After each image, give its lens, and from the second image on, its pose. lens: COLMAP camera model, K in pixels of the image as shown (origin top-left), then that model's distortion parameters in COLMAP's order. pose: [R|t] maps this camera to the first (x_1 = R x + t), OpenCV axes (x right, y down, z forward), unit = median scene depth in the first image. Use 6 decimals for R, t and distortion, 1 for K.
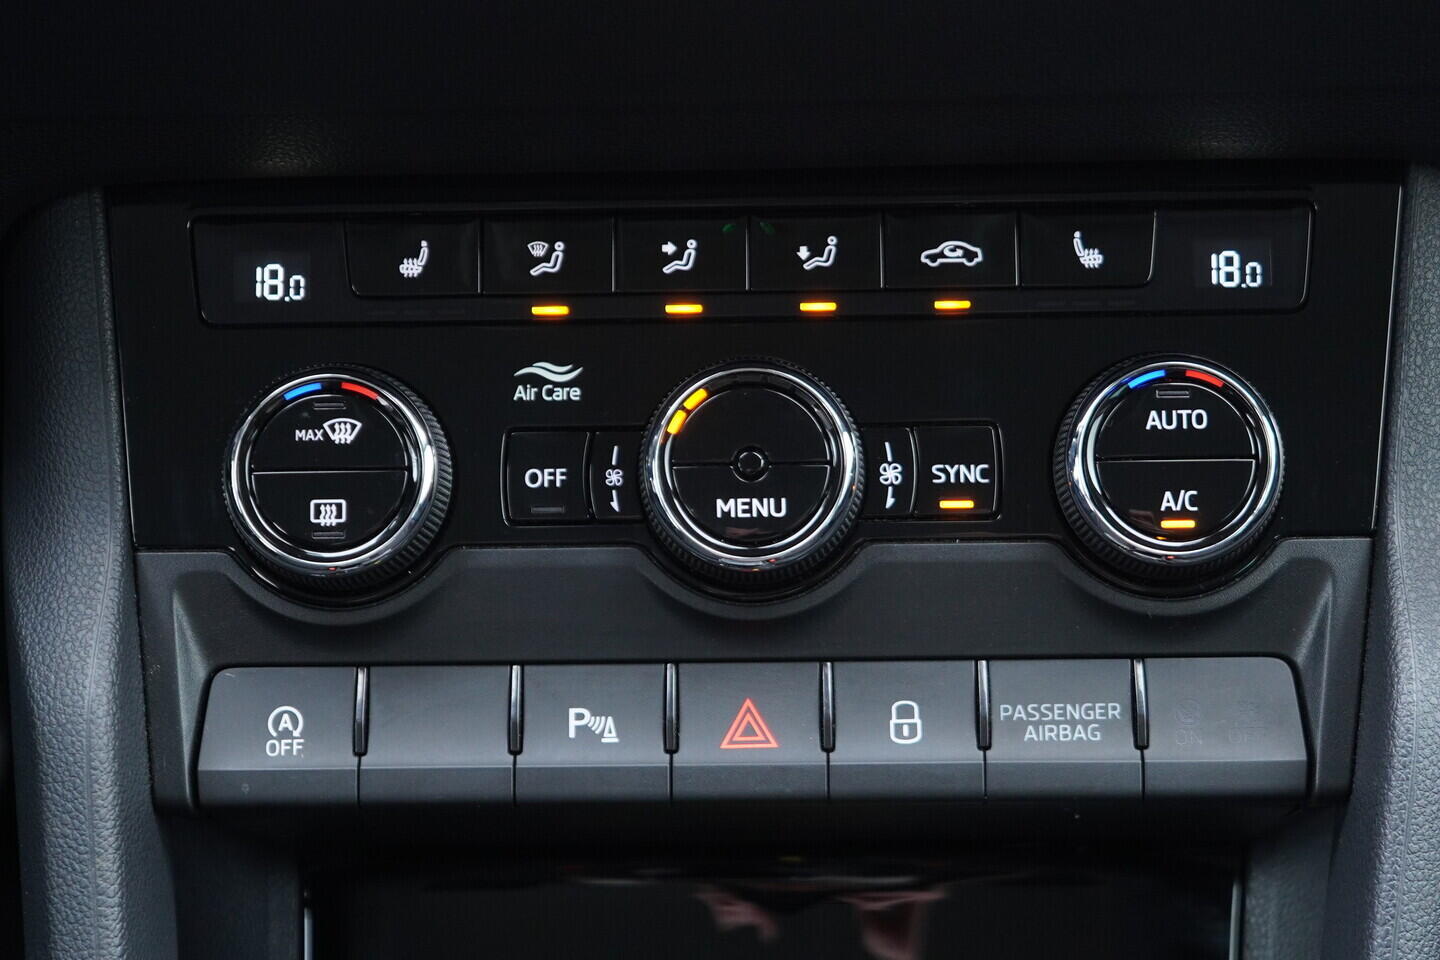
lens RADIAL K [[1495.1, 0, 720.0], [0, 1495.1, 480.0], [0, 0, 1]] dist [-0.009125, -0.012163]
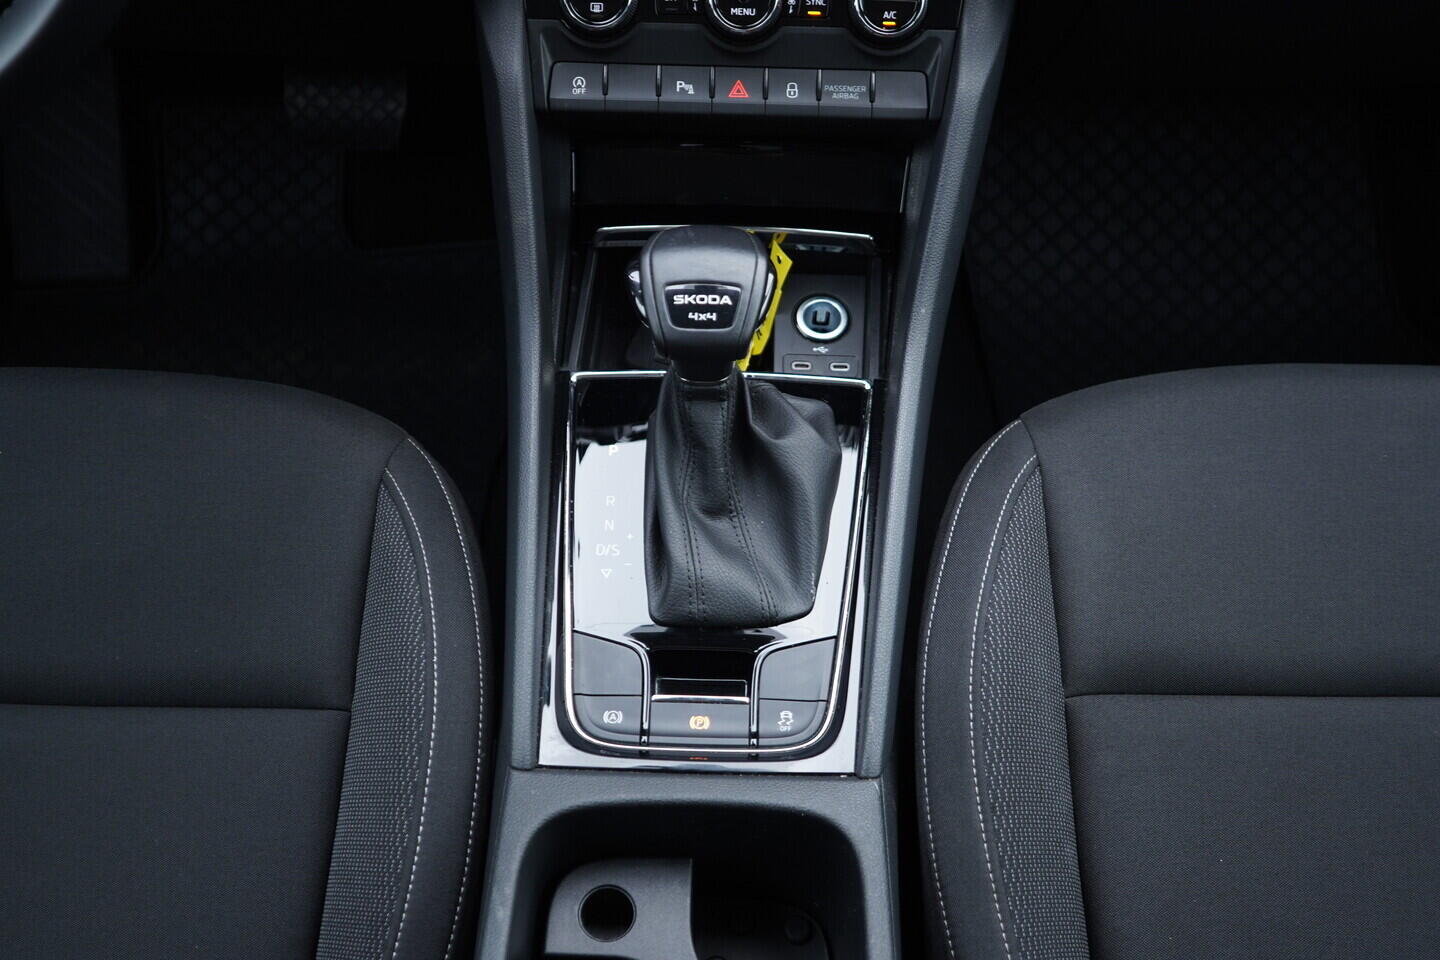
lens RADIAL K [[1495.1, 0, 720.0], [0, 1495.1, 480.0], [0, 0, 1]] dist [-0.009125, -0.012163]
pose [[0.998520, 0.023898, 0.048848, -0.141624], [-0.038597, 0.944223, 0.327037, -0.068301], [-0.038308, -0.328438, 0.943748, -2.005501]]
